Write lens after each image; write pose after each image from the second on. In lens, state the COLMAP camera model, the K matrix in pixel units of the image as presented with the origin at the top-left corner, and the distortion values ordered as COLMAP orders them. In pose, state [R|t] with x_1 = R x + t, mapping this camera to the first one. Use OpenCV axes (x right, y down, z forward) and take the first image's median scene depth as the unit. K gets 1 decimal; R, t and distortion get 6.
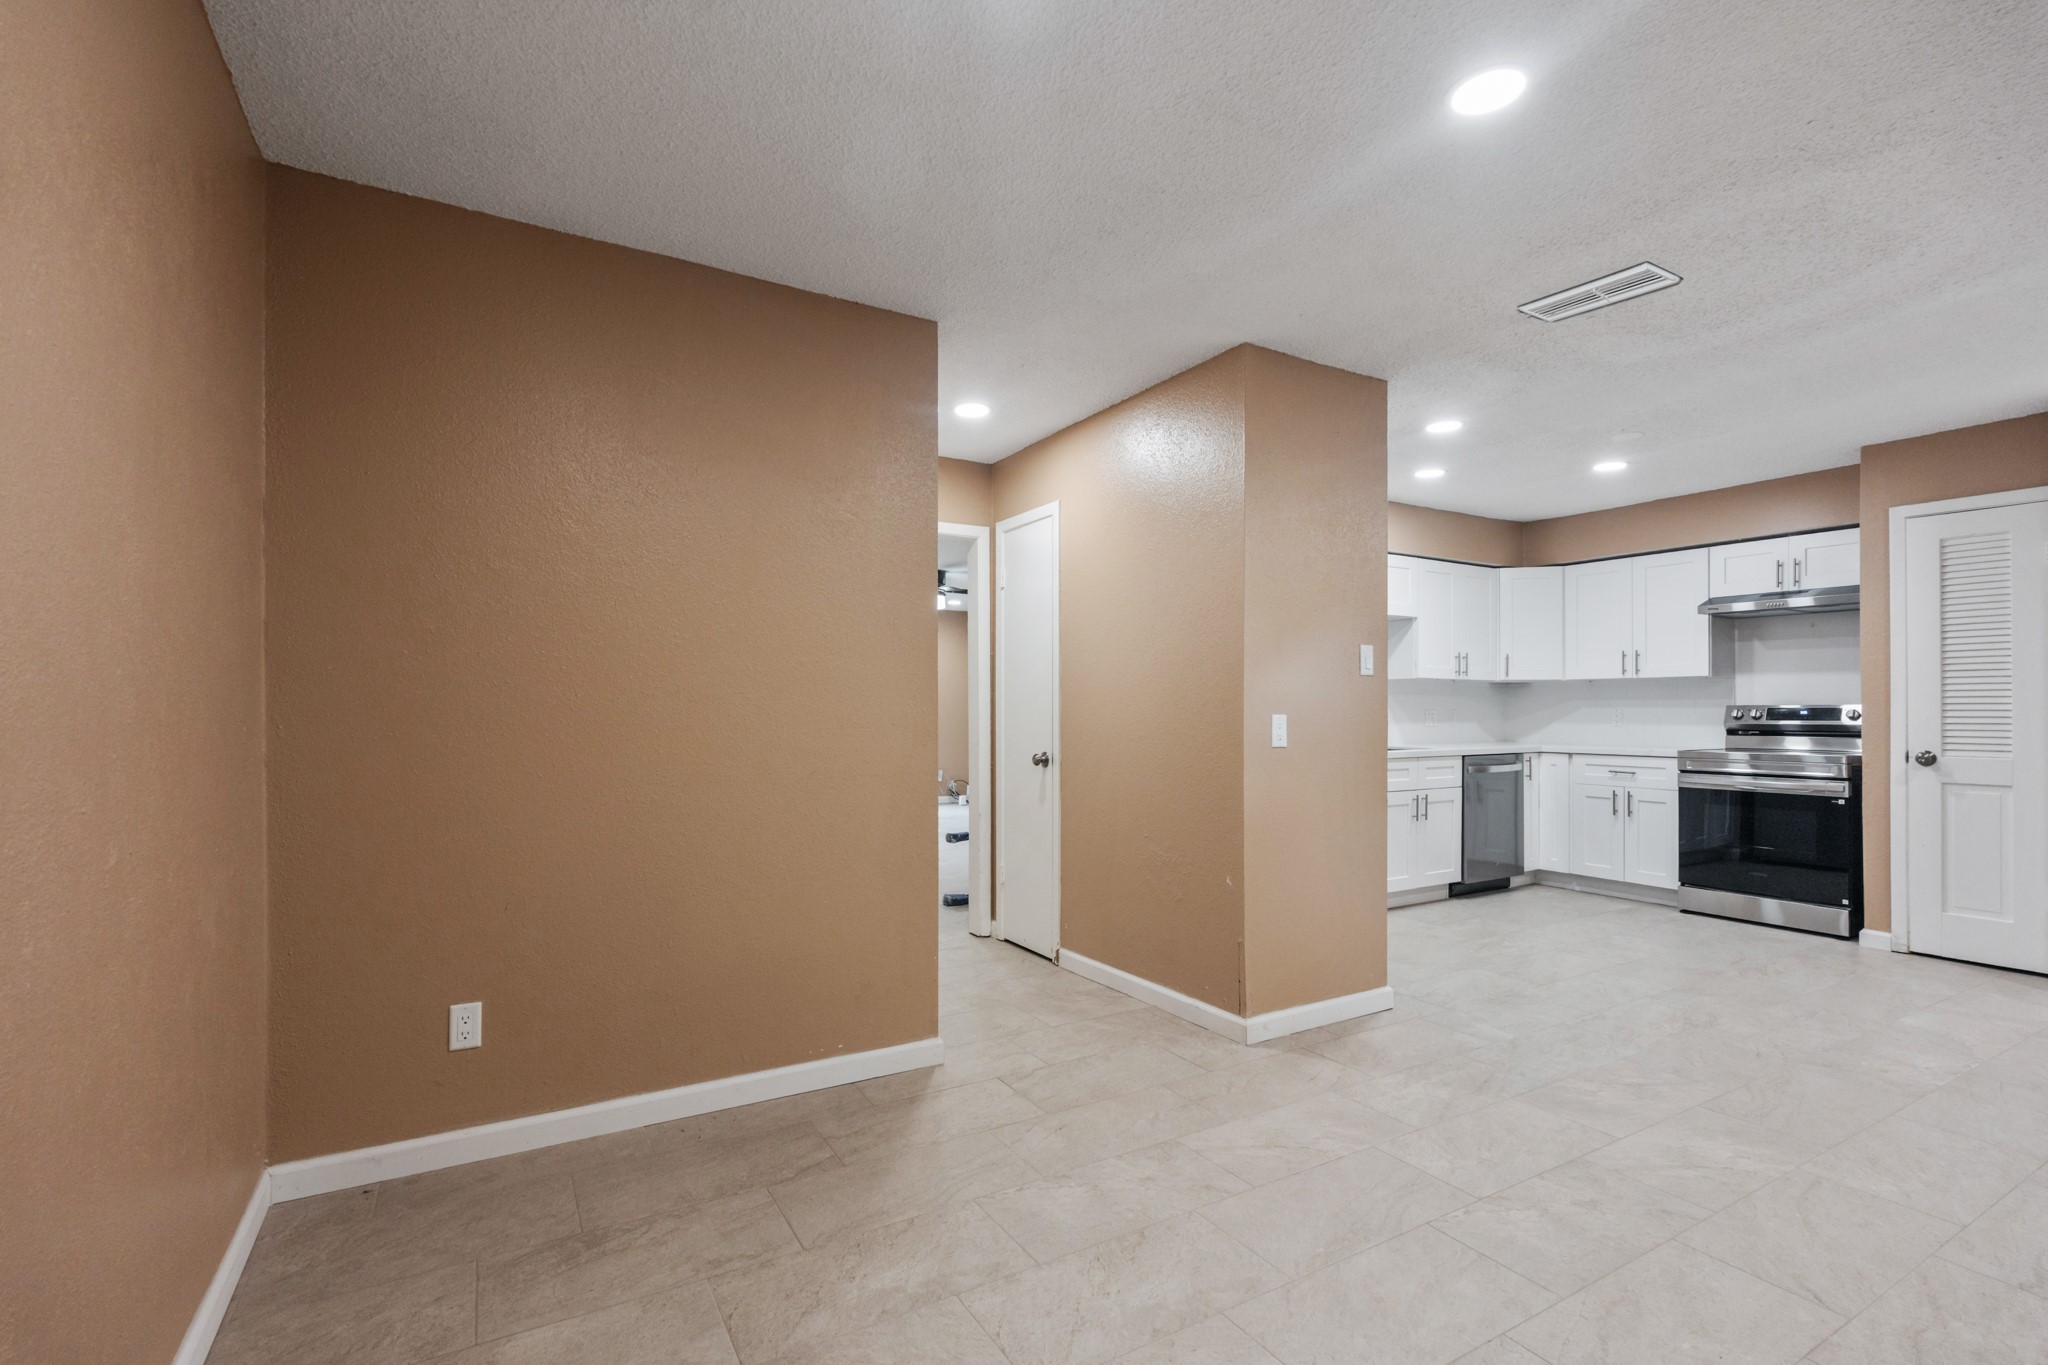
lens RADIAL K [[924.4, 0, 1017.7], [0, 924.4, 704.0], [0, 0, 1]] dist [-0.000767, -0.001253]
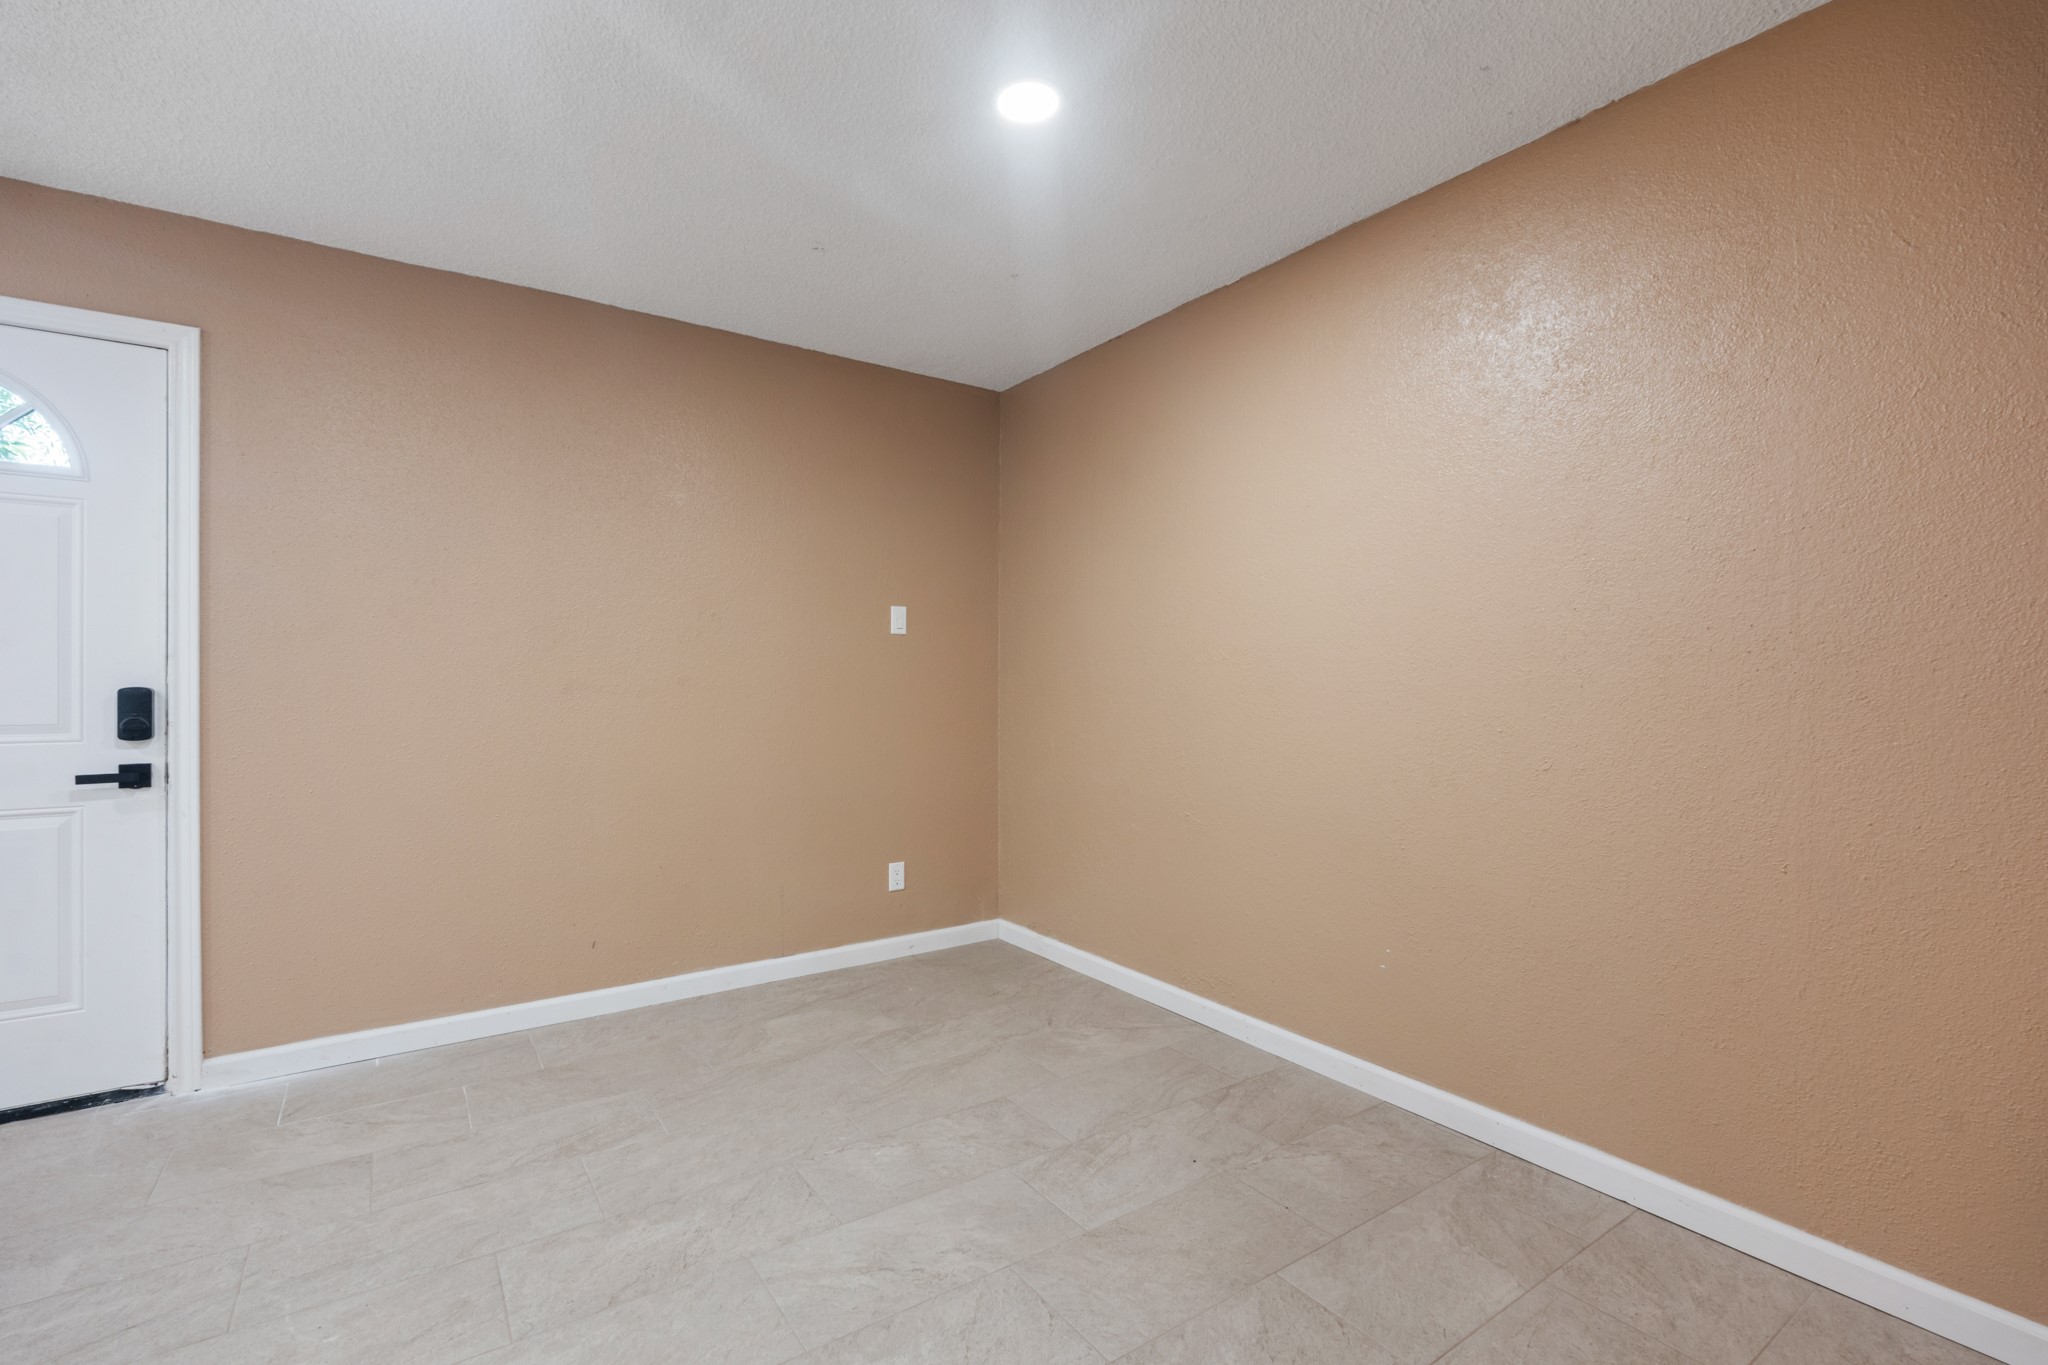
lens RADIAL K [[924.4, 0, 1032.3], [0, 924.4, 695.9], [0, 0, 1]] dist [-0.000767, -0.001253]
pose [[-0.996482, -0.005048, -0.083659, 0.033074], [-0.006393, 0.999854, 0.015827, 0.006271], [0.083567, 0.016306, -0.996369, 0.774011]]
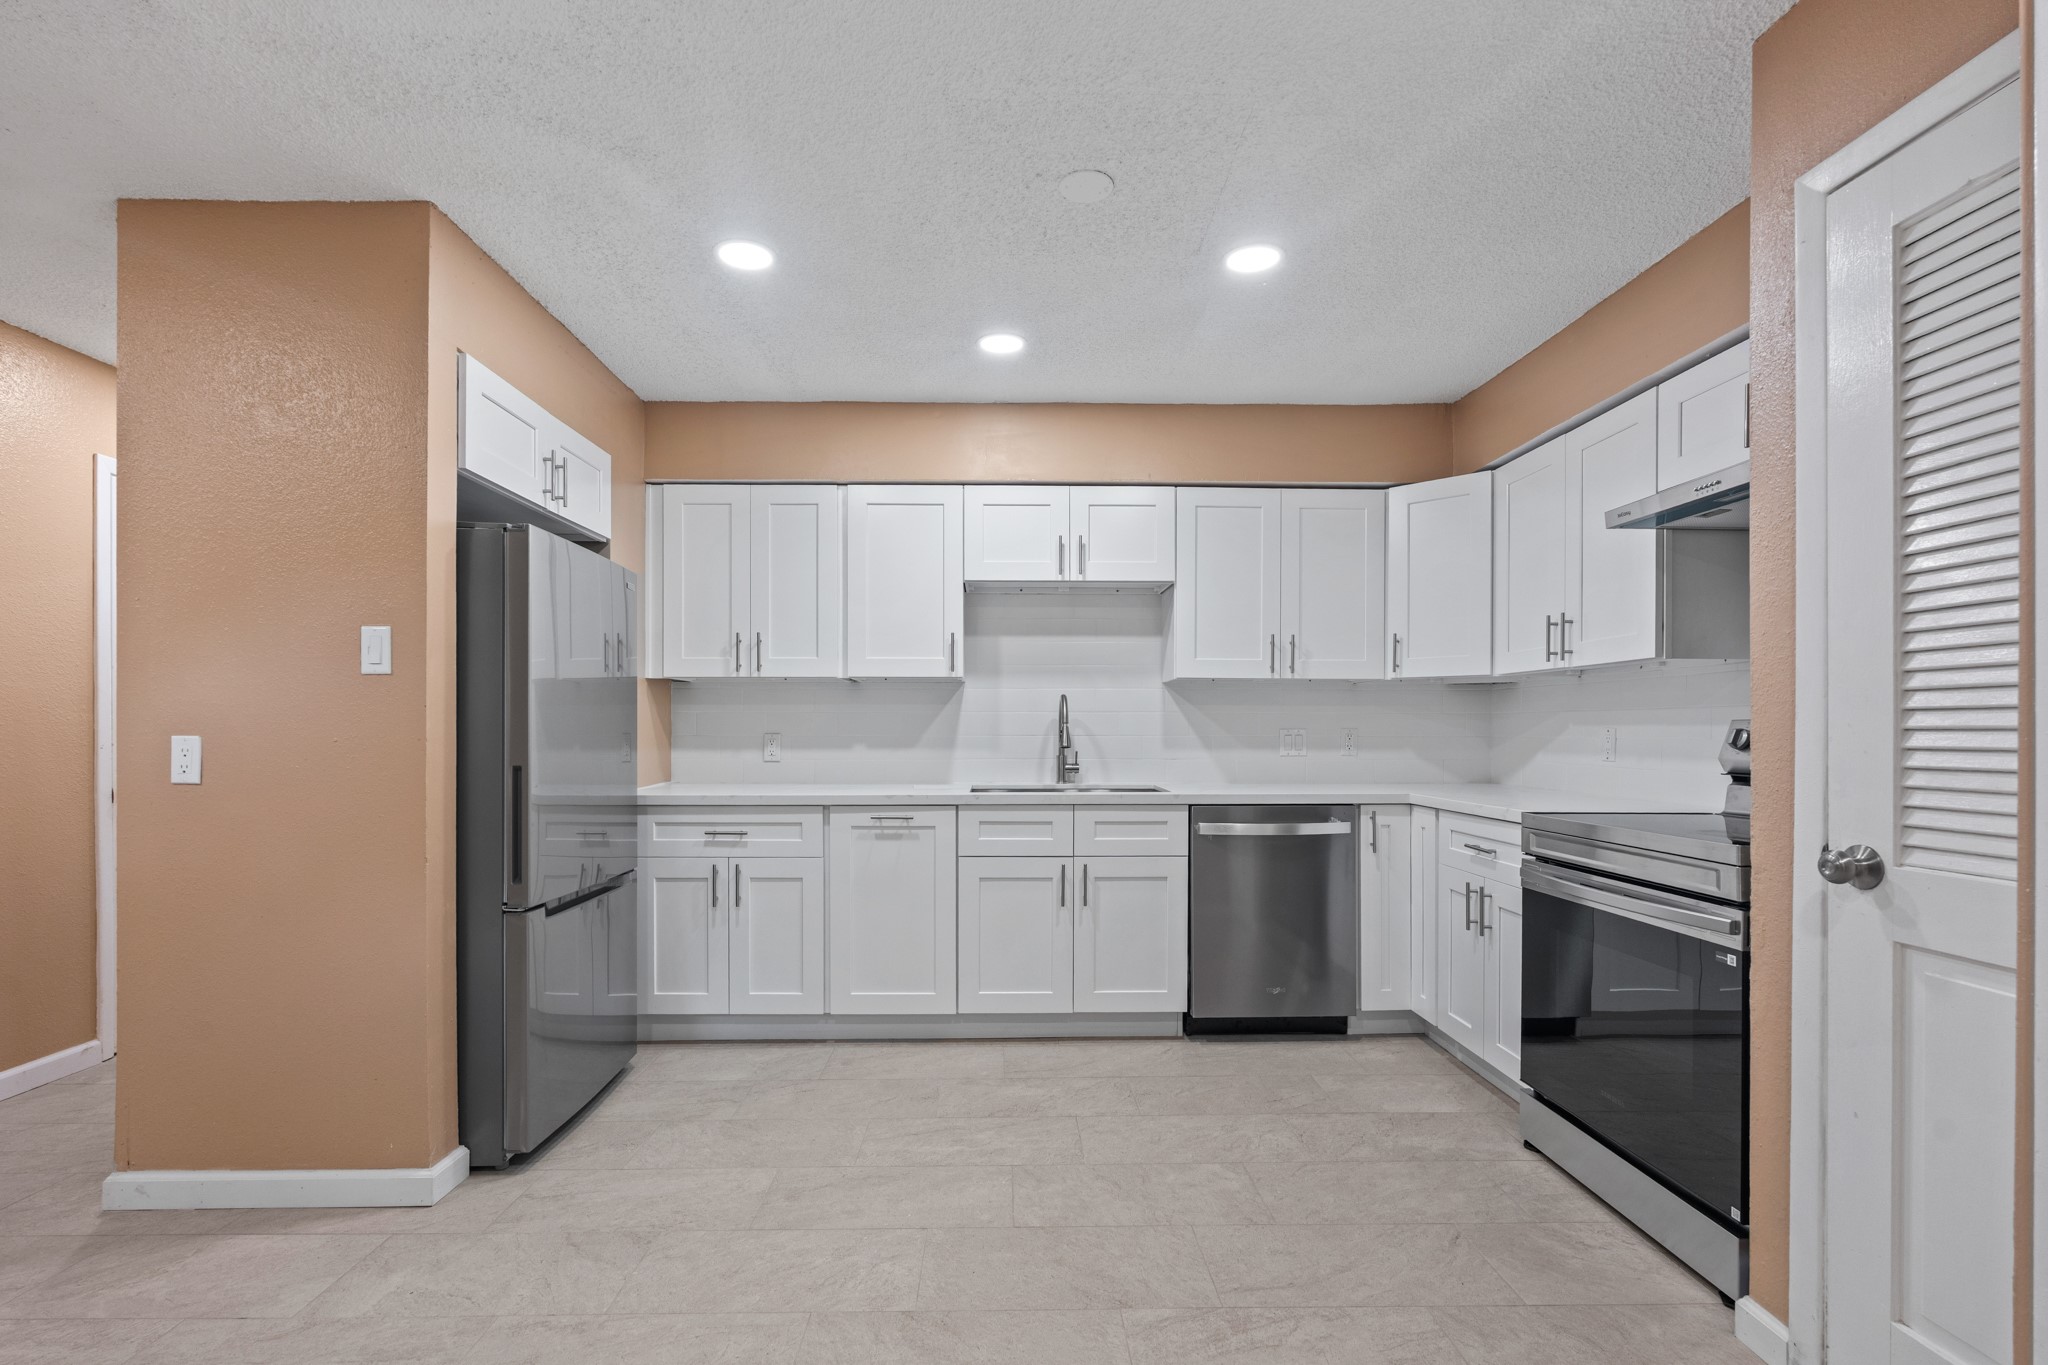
lens RADIAL K [[924.4, 0, 1009.7], [0, 924.4, 728.1], [0, 0, 1]] dist [-0.000767, -0.001253]
pose [[0.872147, -0.000901, -0.489243, 0.872656], [0.003304, 0.999986, 0.004047, 0.003897], [0.489233, -0.005146, 0.872138, 0.538118]]
